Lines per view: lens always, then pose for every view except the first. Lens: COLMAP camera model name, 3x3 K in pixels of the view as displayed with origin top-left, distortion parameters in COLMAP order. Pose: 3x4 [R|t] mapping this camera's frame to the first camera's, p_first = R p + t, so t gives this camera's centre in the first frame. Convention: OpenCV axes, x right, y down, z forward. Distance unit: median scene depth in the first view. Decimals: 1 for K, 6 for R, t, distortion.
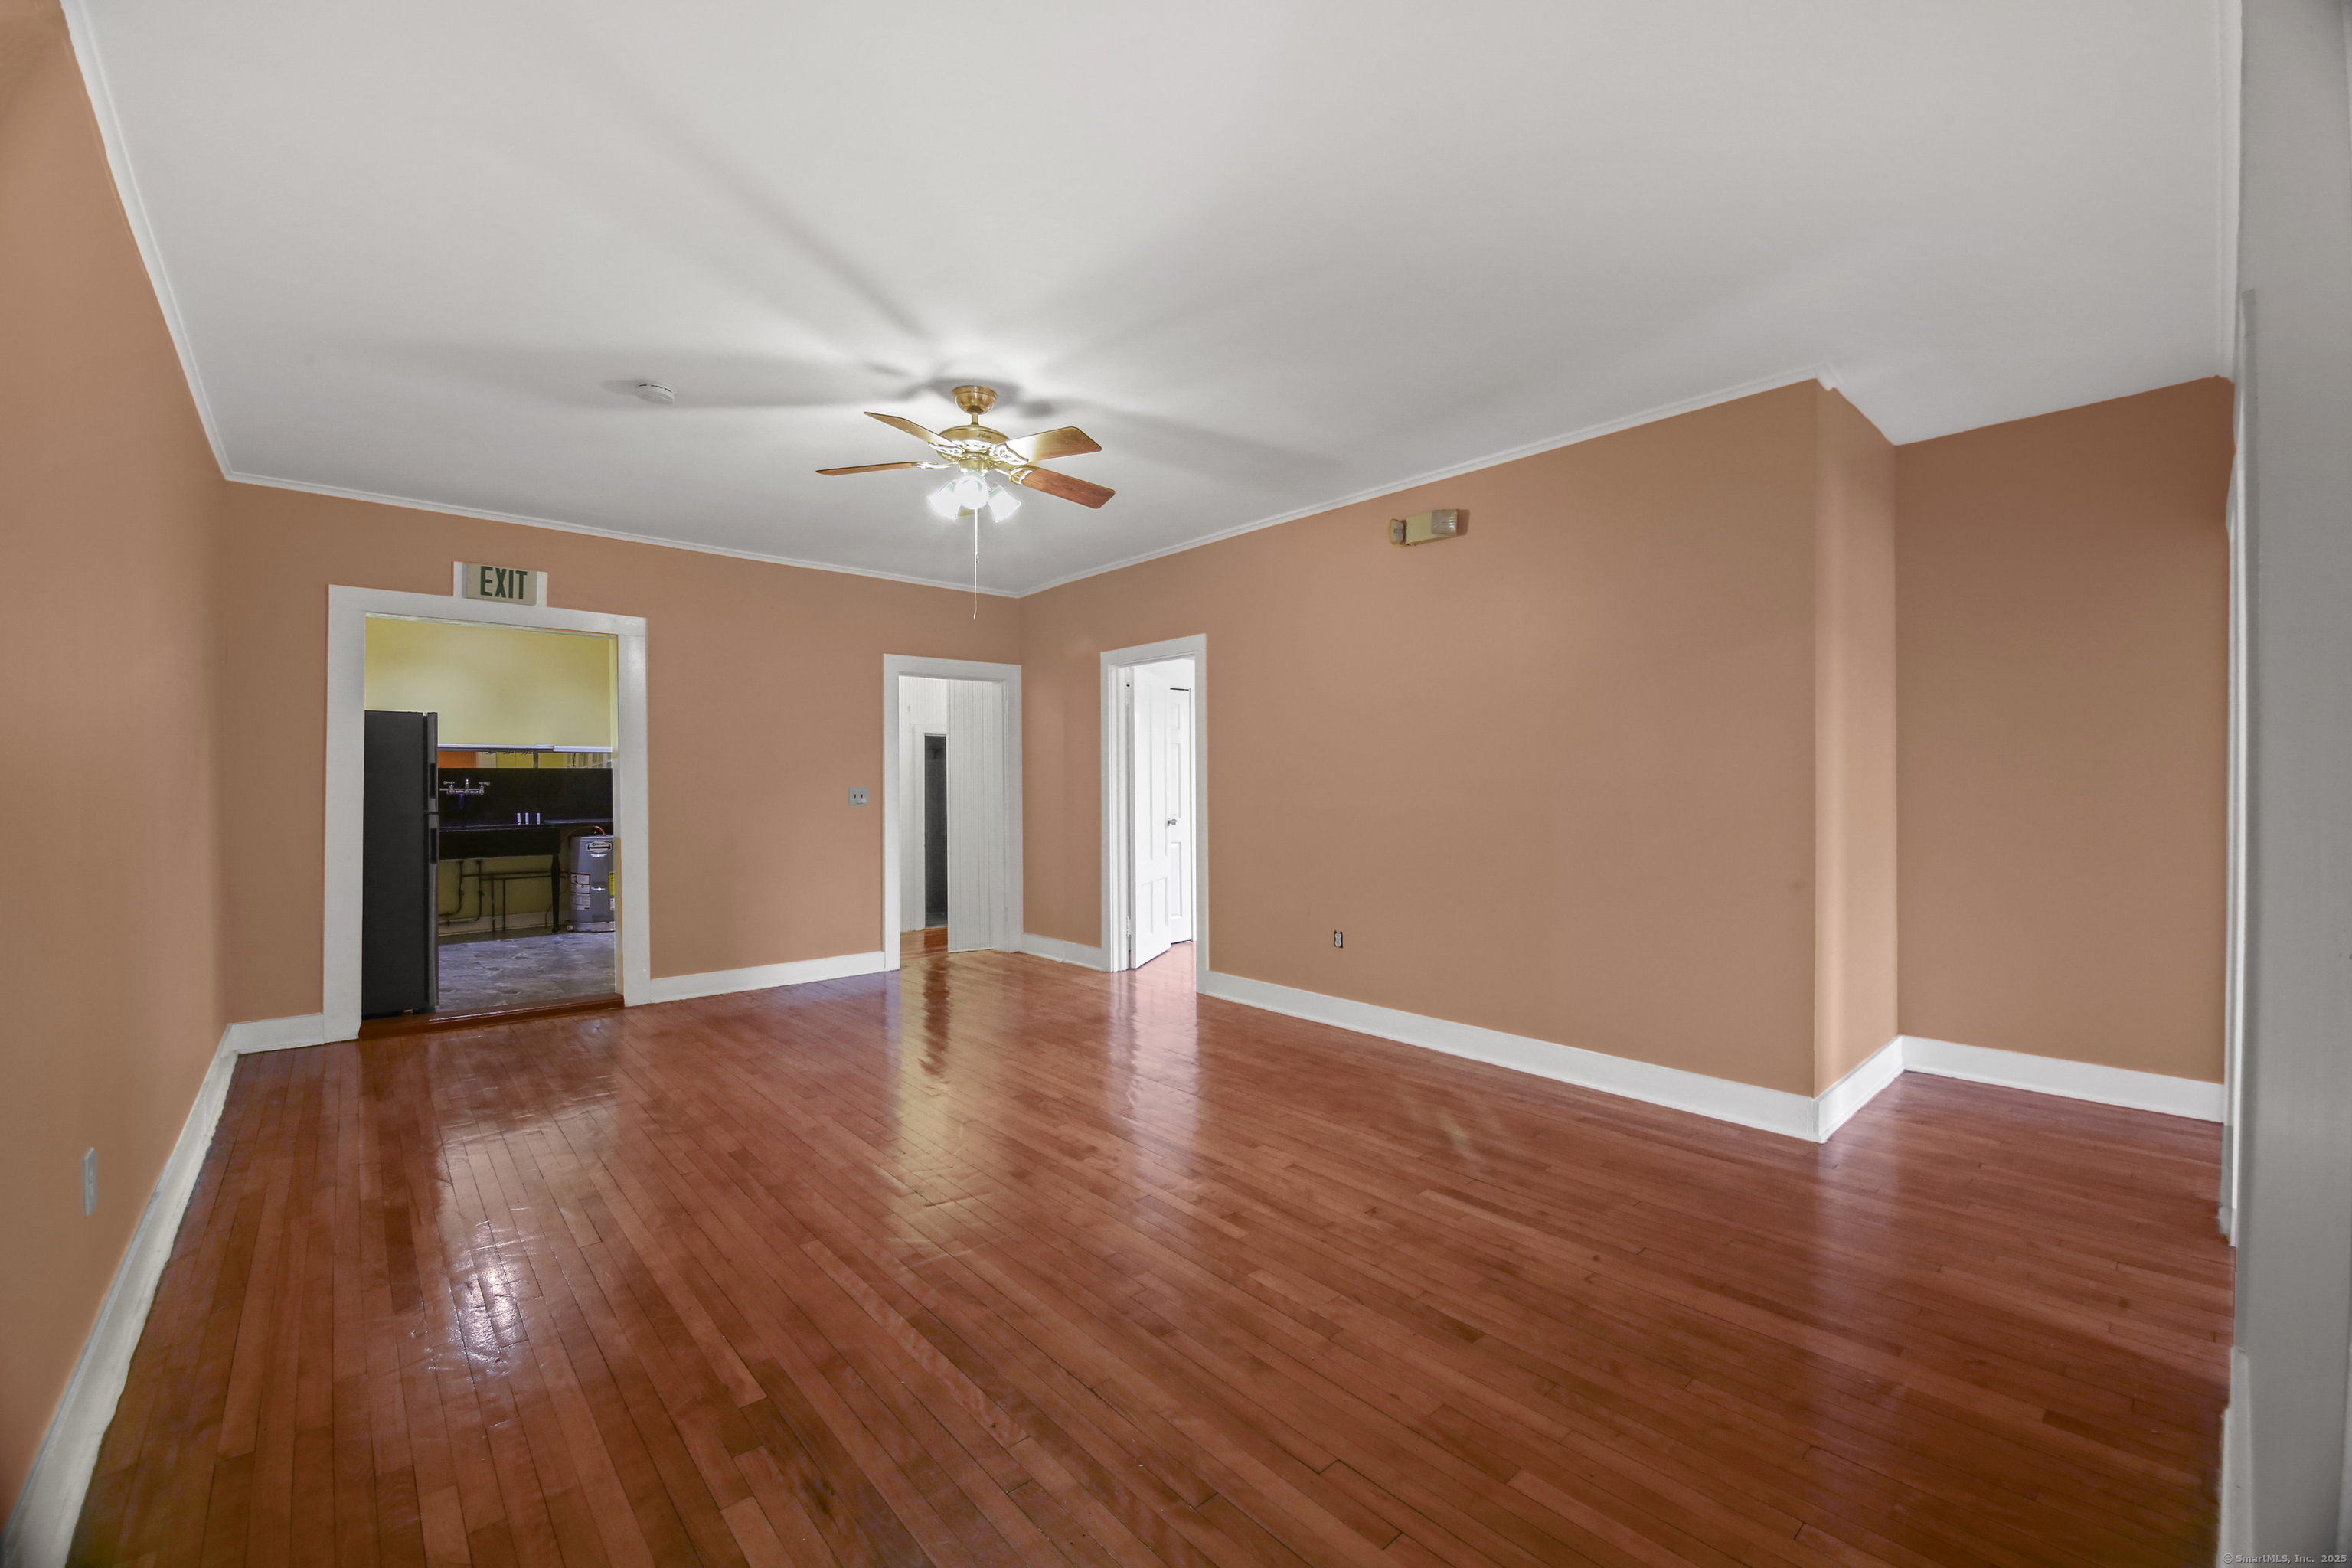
lens RADIAL K [[945.4, 0, 1176.0], [0, 945.4, 784.0], [0, 0, 1]] dist [-0.009973, -0.000195]
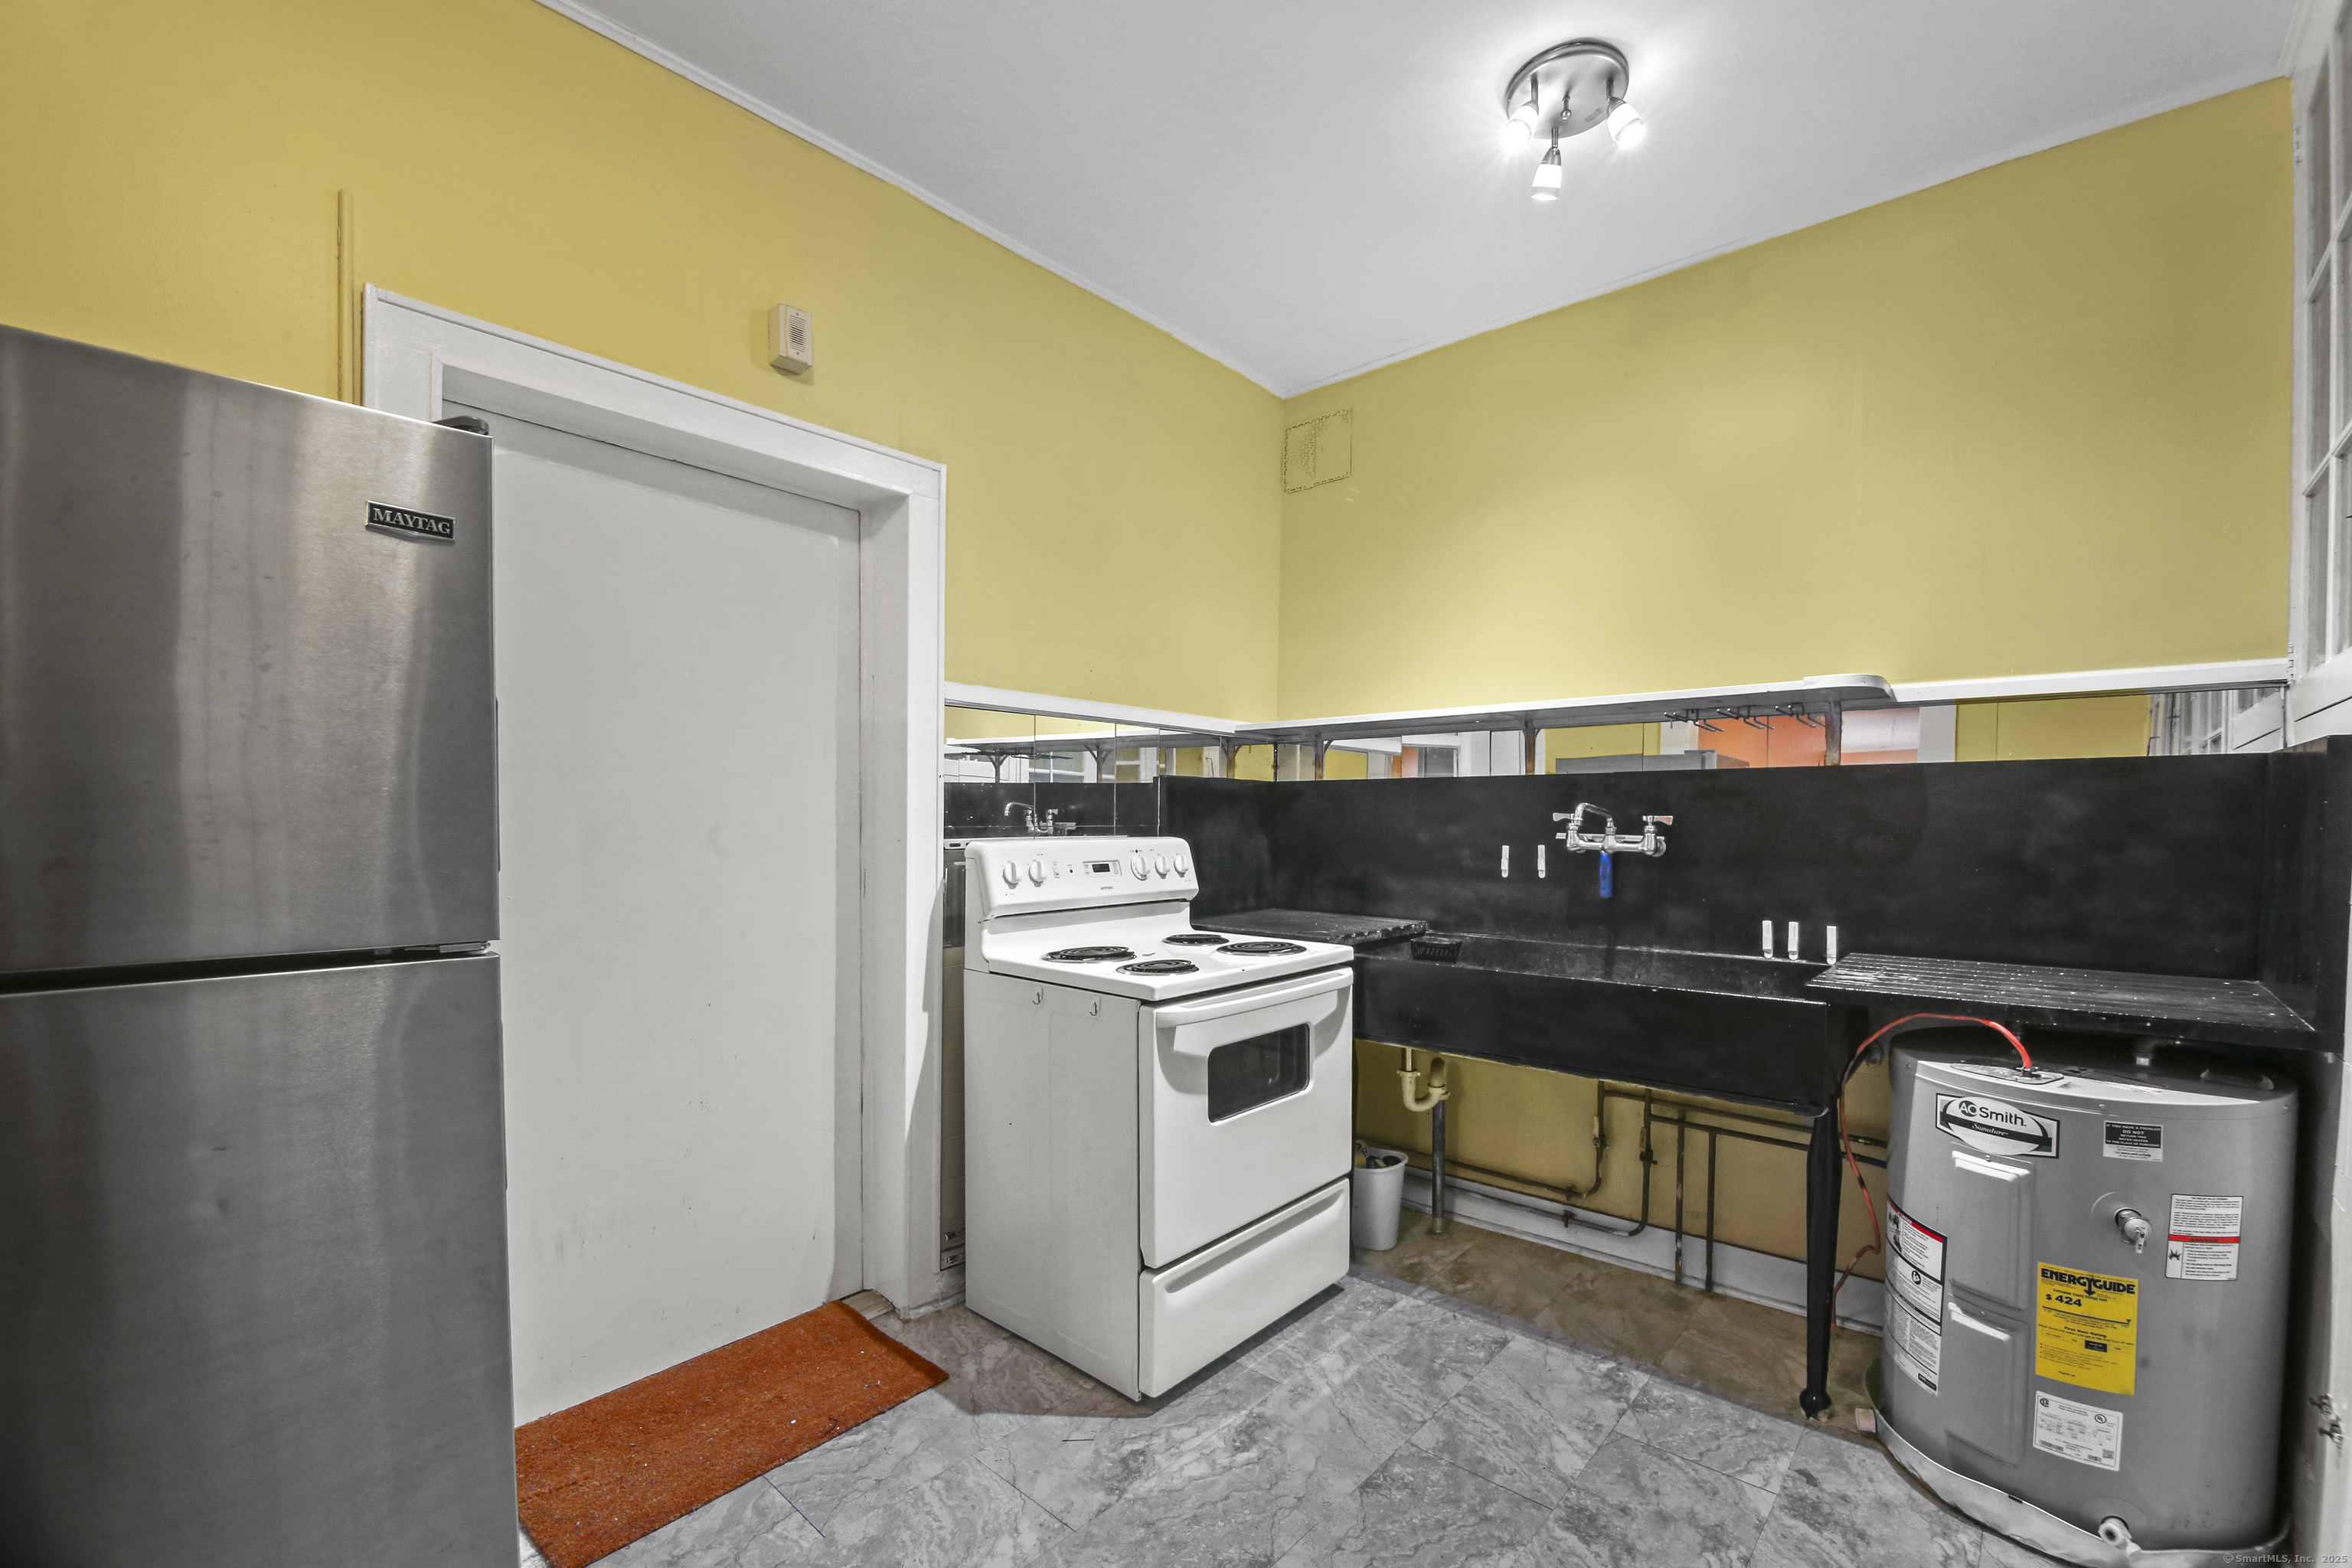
lens RADIAL K [[1001.2, 0, 1177.2], [0, 1001.2, 847.5], [0, 0, 1]] dist [-0.011907, -0.000115]
pose [[0.123161, 0.035461, -0.991753, -0.417454], [-0.009774, 0.999356, 0.034519, -0.001039], [0.992339, 0.005442, 0.123428, 0.788897]]
